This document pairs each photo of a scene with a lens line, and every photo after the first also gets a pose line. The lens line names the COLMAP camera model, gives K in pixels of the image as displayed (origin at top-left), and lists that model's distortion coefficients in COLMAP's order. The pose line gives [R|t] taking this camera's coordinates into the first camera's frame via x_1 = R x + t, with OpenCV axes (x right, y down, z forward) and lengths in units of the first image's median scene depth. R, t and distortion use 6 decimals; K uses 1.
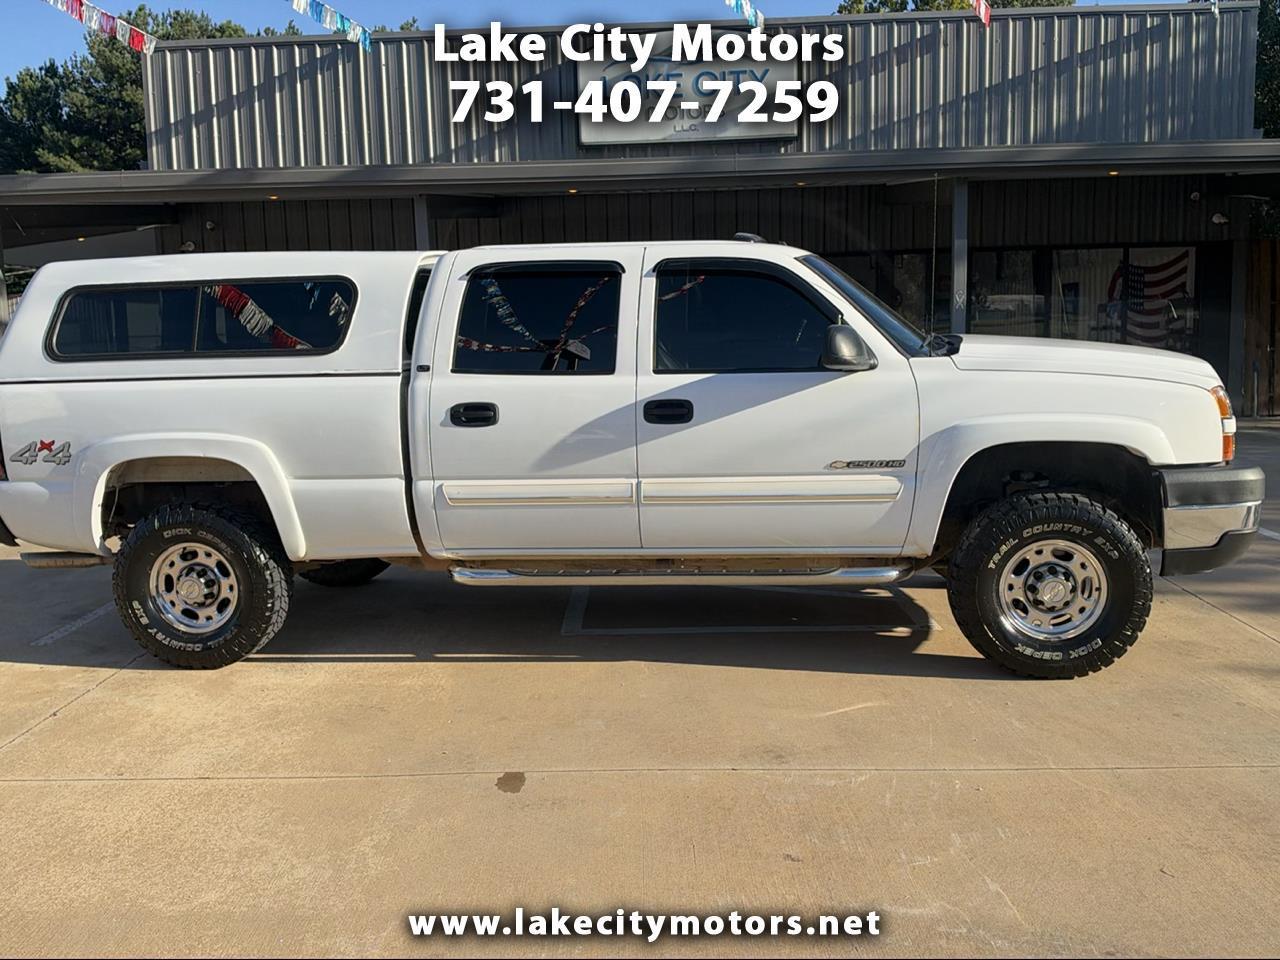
lens RADIAL K [[1154.6, 0, 654.6], [0, 1154.6, 484.3], [0, 0, 1]] dist [-0.007723, -0.007693]
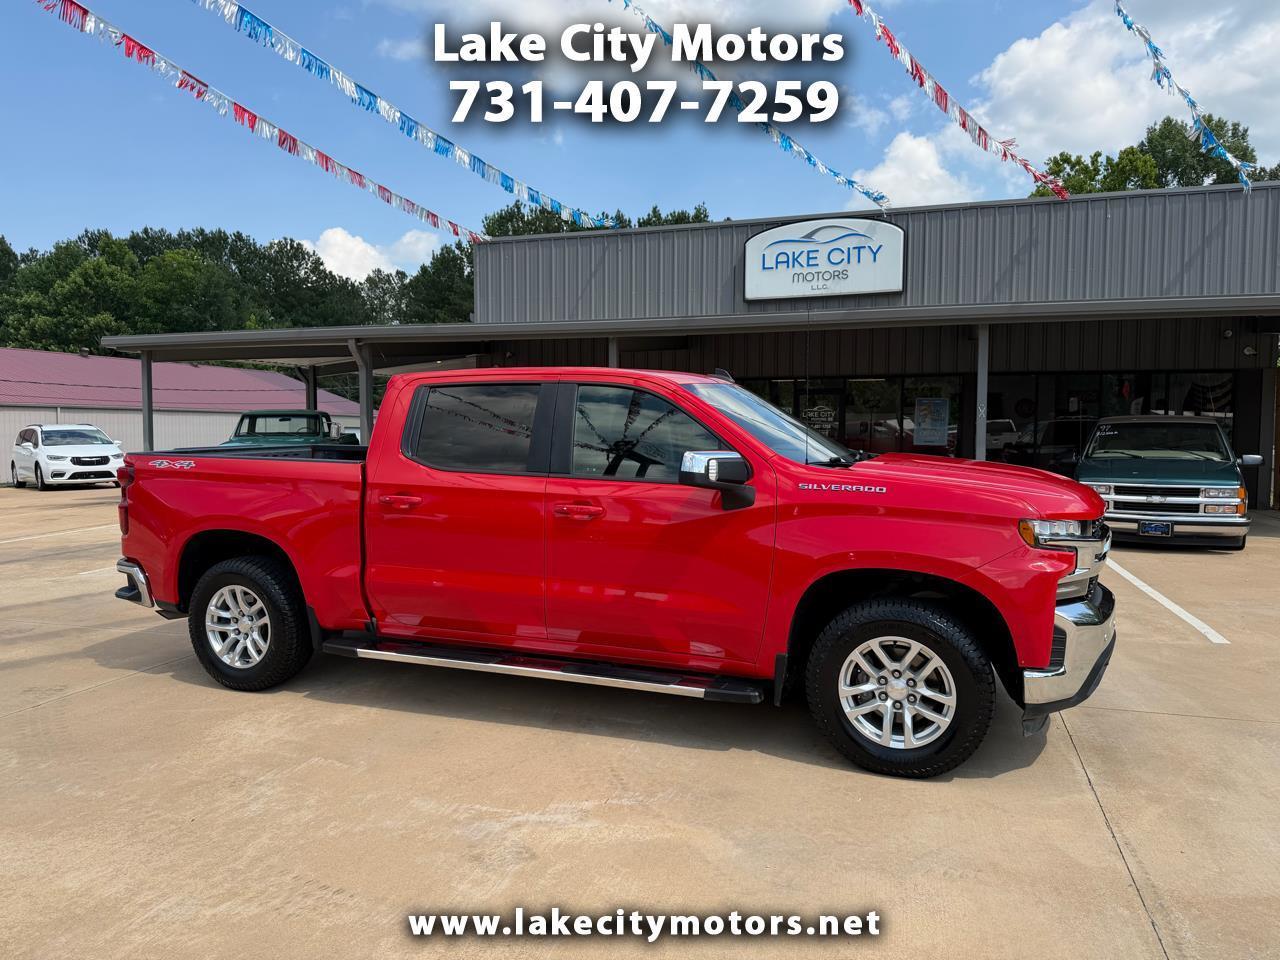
lens RADIAL K [[886.9, 0, 652.0], [0, 886.9, 491.6], [0, 0, 1]] dist [0.020036, -0.031274]
pose [[0.964611, 0.043593, -0.260047, 0.209941], [-0.059233, 0.996857, -0.052611, 0.018817], [0.256936, 0.066153, 0.964162, -0.150763]]
